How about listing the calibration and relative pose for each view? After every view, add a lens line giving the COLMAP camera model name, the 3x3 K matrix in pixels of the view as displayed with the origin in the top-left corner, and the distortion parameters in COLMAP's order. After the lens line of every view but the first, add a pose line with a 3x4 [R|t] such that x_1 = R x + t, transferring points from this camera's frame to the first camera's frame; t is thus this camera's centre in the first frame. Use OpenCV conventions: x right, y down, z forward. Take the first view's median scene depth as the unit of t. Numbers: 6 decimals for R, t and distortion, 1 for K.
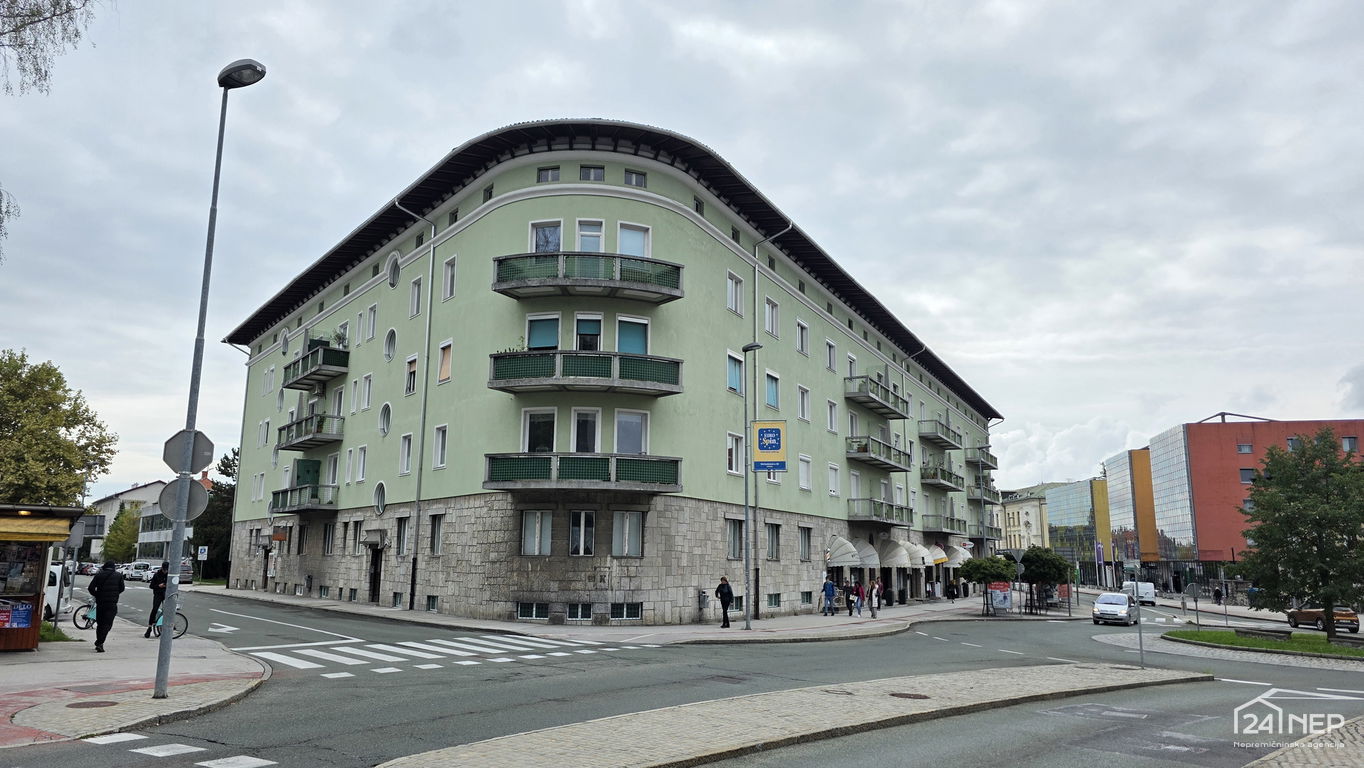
lens RADIAL K [[917.2, 0, 681.5], [0, 917.2, 390.3], [0, 0, 1]] dist [0.100740, -0.088963]
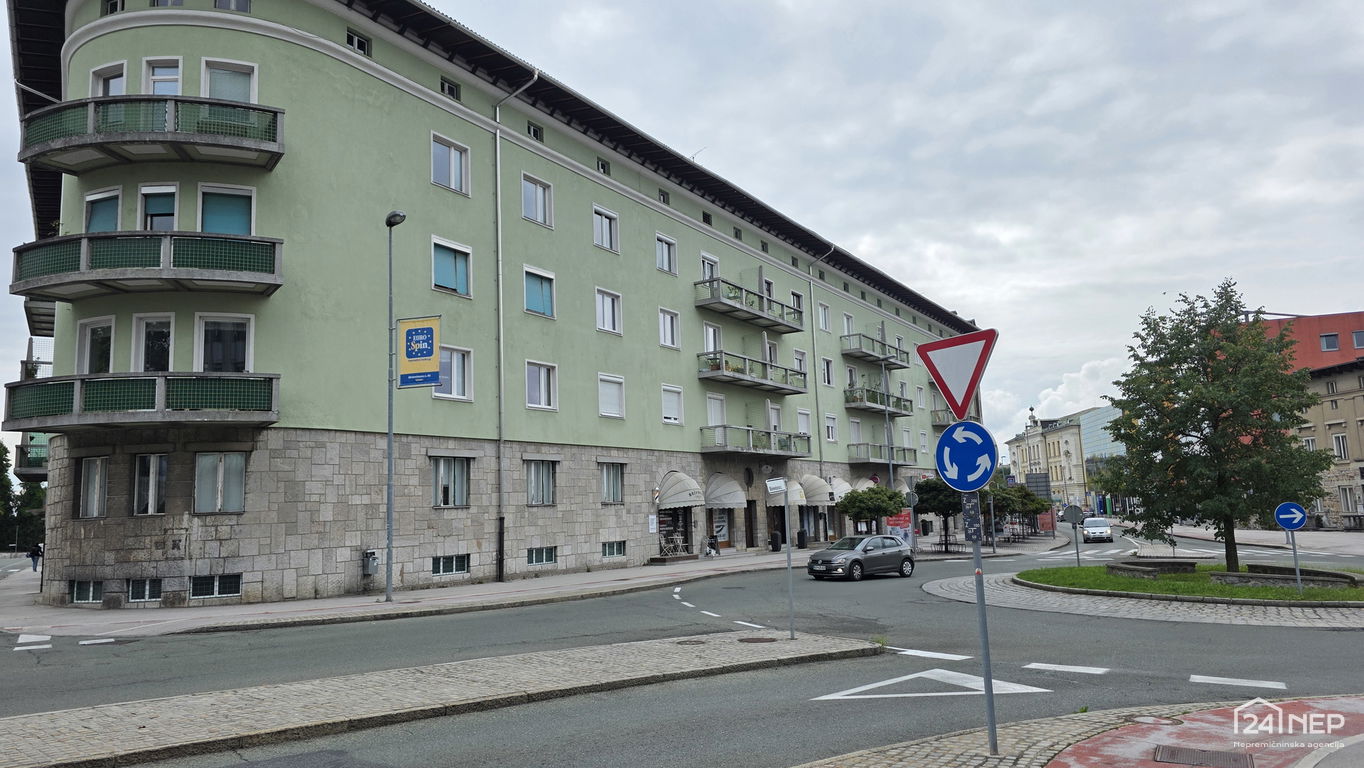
lens RADIAL K [[917.2, 0, 681.5], [0, 917.2, 390.3], [0, 0, 1]] dist [0.100740, -0.088963]
pose [[0.995219, -0.060050, -0.077029, 0.344340], [0.063822, 0.996831, 0.047485, 0.066552], [0.073933, -0.052174, 0.995897, 0.269033]]
